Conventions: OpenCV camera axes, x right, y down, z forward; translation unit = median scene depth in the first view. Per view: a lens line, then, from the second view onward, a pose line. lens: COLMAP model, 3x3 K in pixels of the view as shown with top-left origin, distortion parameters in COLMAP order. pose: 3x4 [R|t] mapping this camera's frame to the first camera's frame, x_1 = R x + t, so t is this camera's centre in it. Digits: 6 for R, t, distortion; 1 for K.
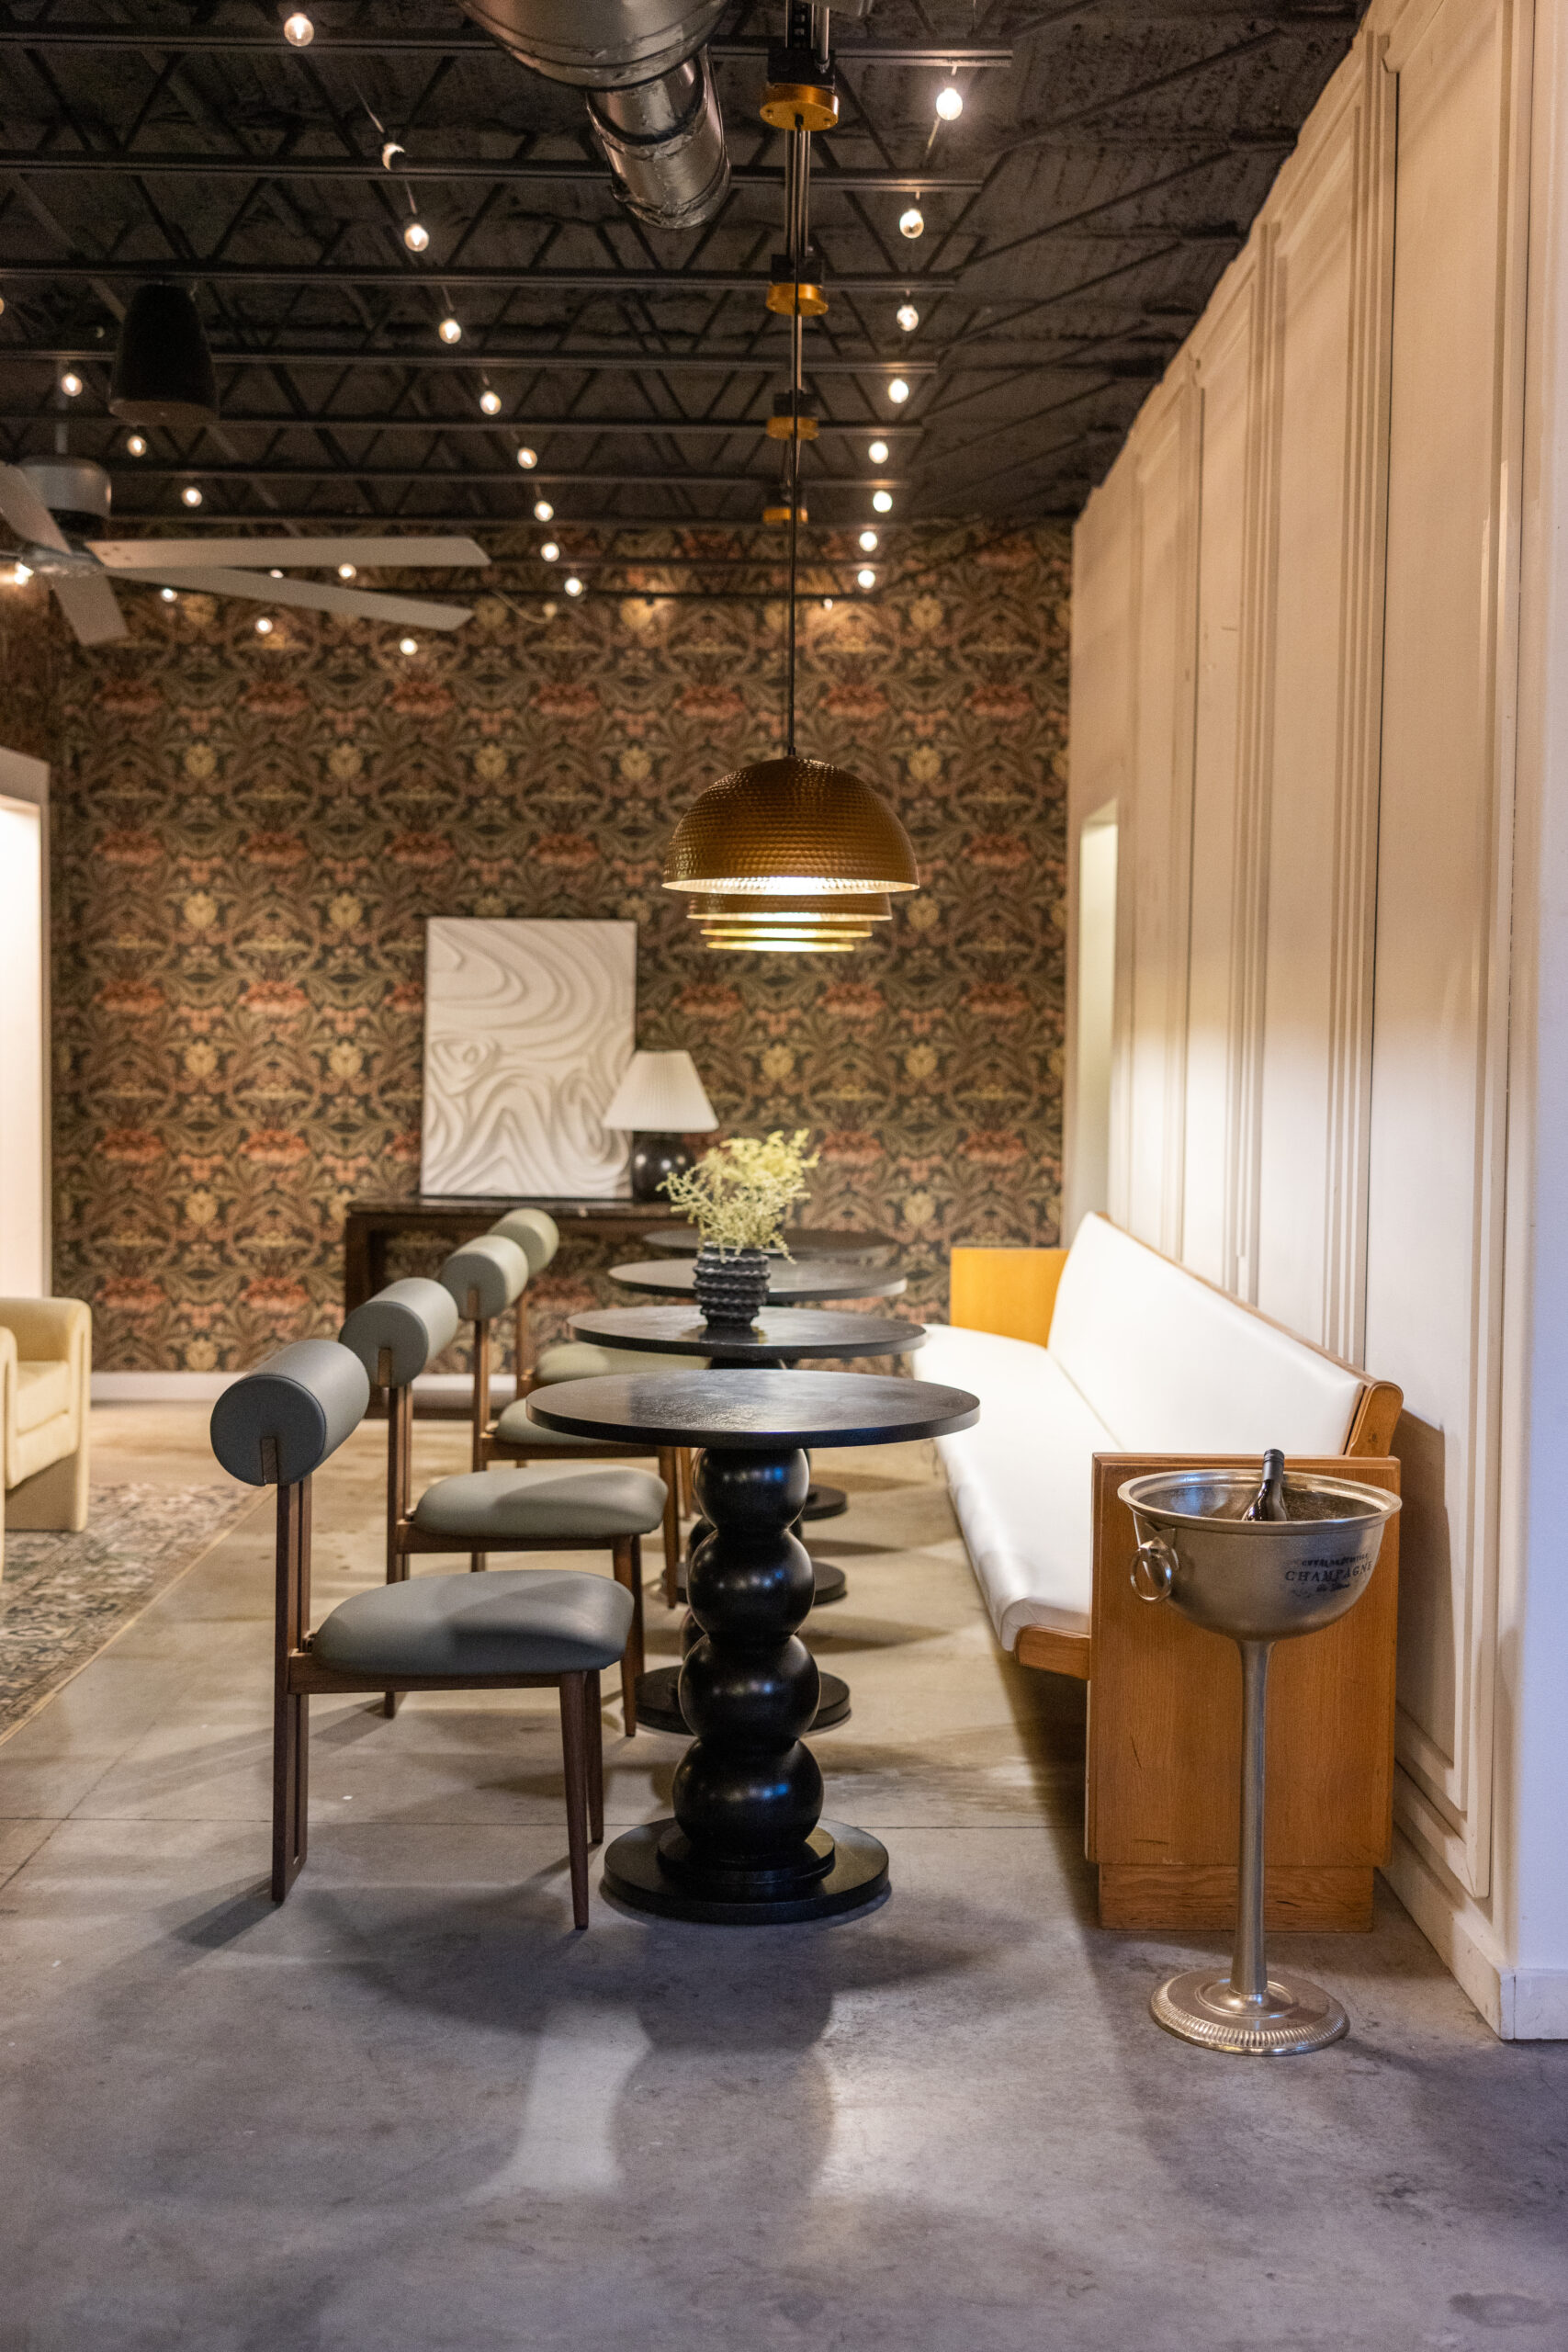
lens RADIAL K [[2566.8, 0, 784.0], [0, 2566.8, 1176.0], [0, 0, 1]] dist [0.005638, -0.005932]
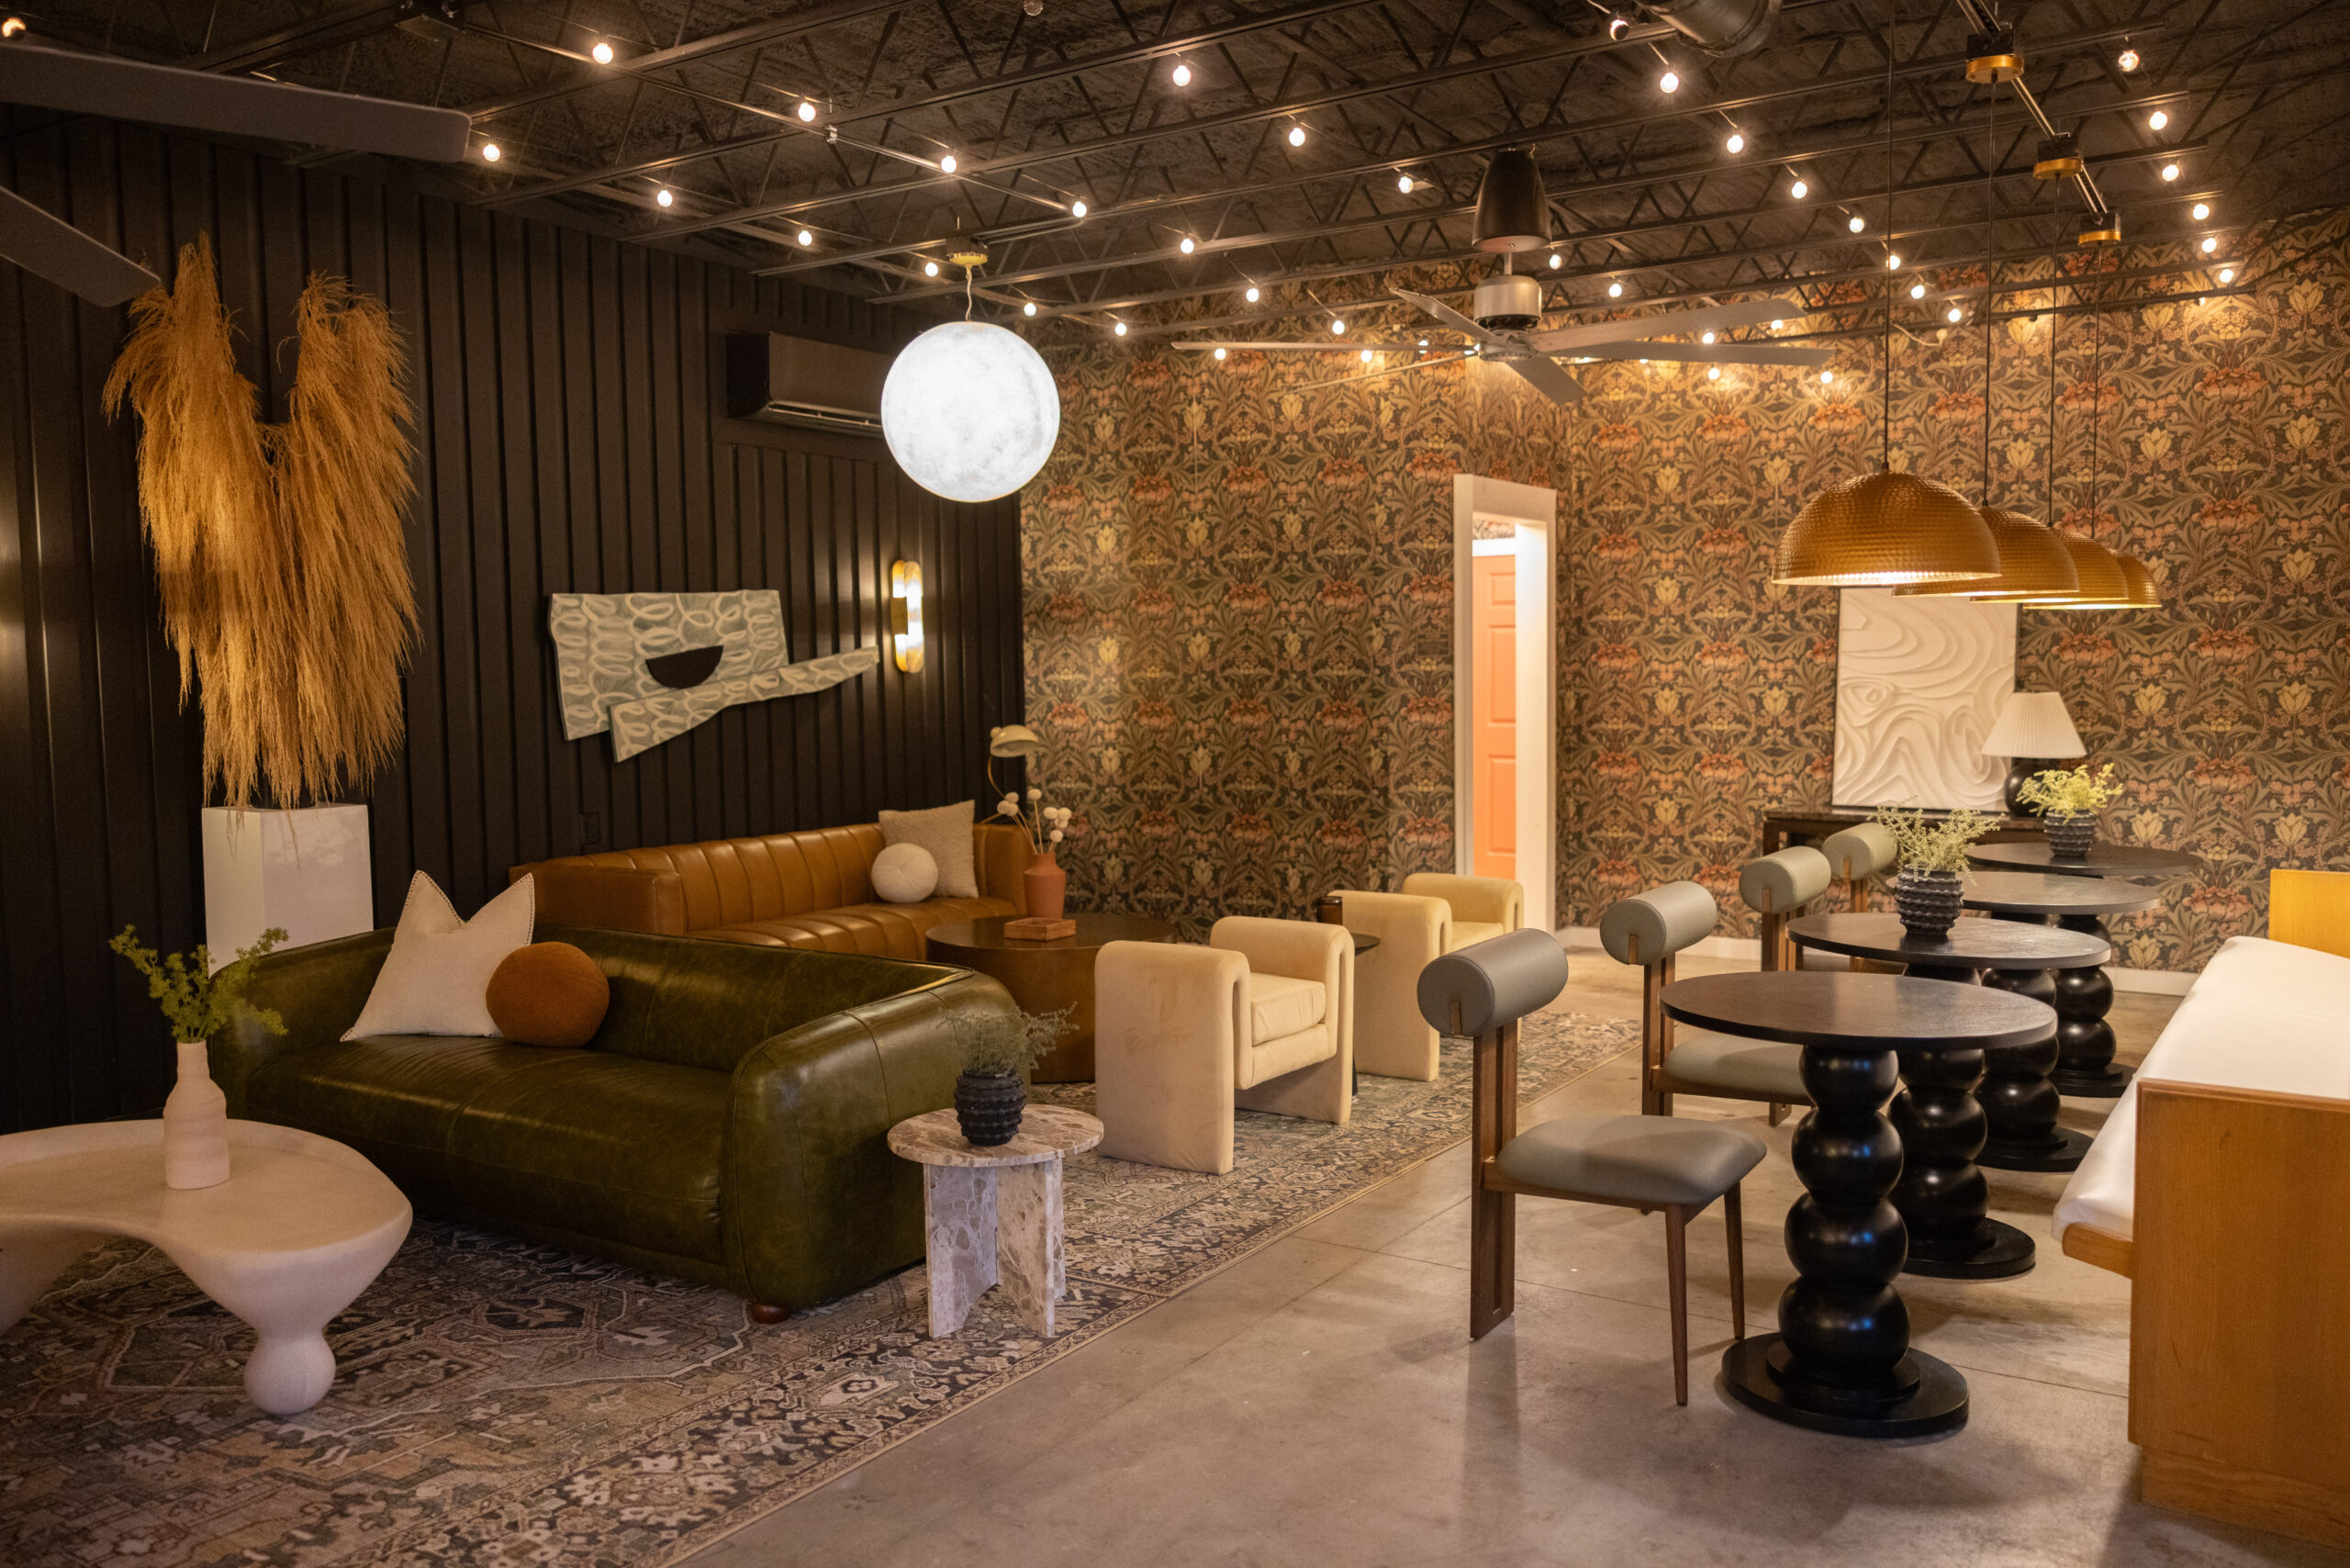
lens RADIAL K [[1864.9, 0, 1175.0], [0, 1864.9, 784.0], [0, 0, 1]] dist [0.003079, 0.002699]
pose [[0.817223, 0.018131, -0.576036, 0.126617], [-0.011264, 0.999817, 0.015489, -0.014142], [0.576212, -0.006170, 0.817277, 0.050892]]
